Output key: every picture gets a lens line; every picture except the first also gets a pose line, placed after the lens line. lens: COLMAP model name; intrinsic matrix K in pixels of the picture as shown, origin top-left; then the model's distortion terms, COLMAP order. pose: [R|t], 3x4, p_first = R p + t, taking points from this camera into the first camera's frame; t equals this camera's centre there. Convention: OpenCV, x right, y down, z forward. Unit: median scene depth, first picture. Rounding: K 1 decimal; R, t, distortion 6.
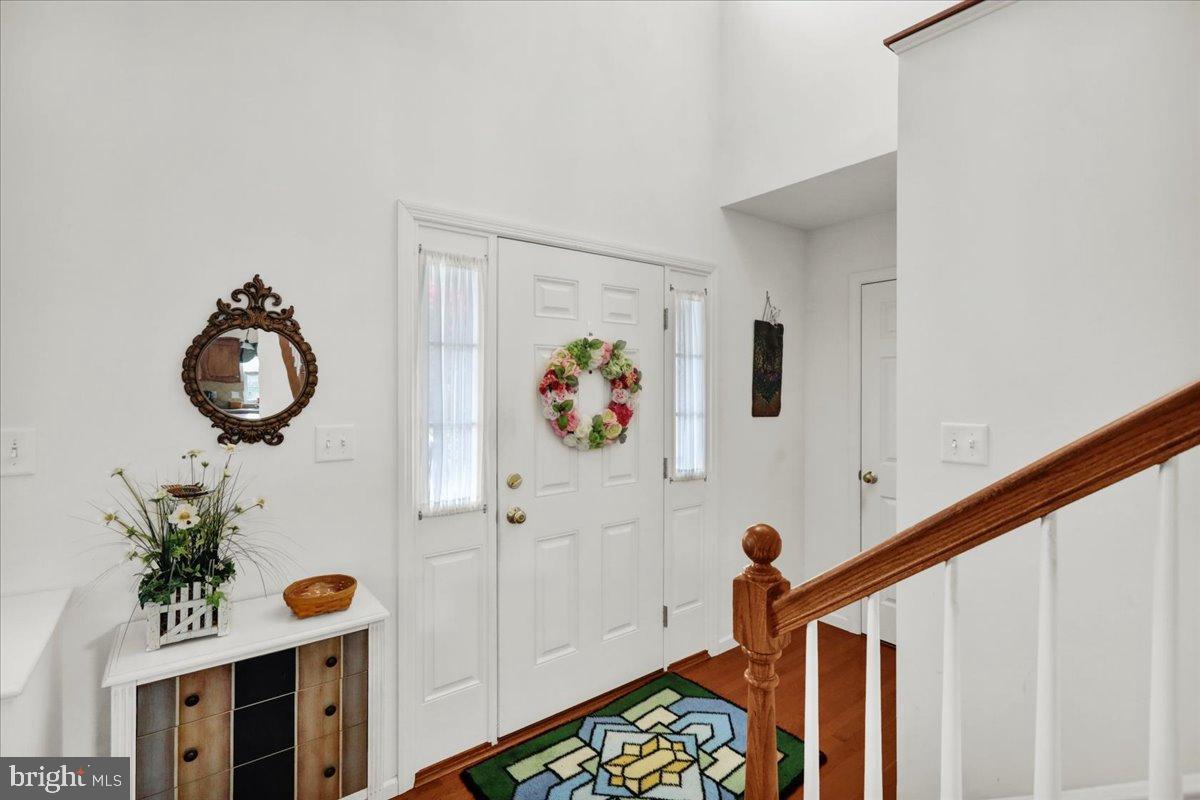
lens RADIAL K [[552.5, 0, 596.1], [0, 552.5, 394.1], [0, 0, 1]] dist [0.000587, 0.000193]
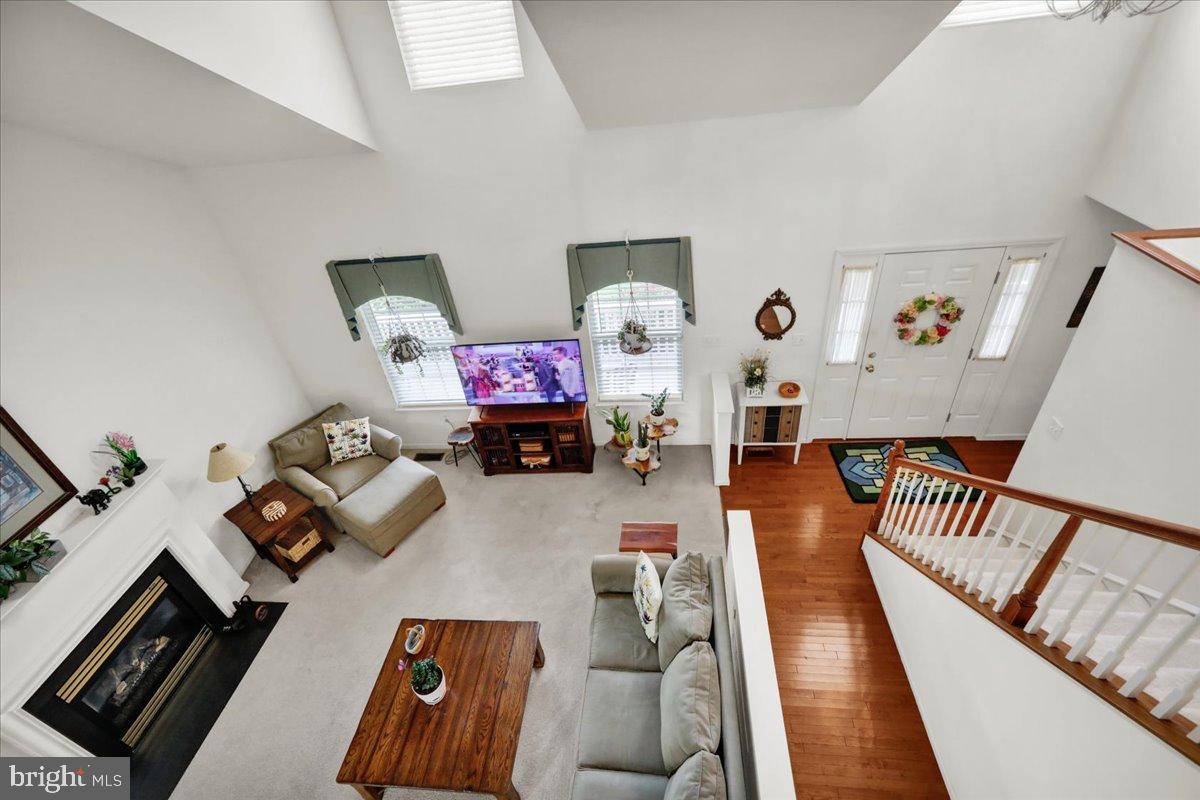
lens RADIAL K [[531.9, 0, 600.0], [0, 531.9, 400.0], [0, 0, 1]] dist [0.001052, 0.000133]
pose [[0.724666, 0.336752, -0.601213, 0.459380], [0.105487, 0.807968, 0.579708, -1.182059], [0.680978, -0.483515, 0.549984, -1.163953]]
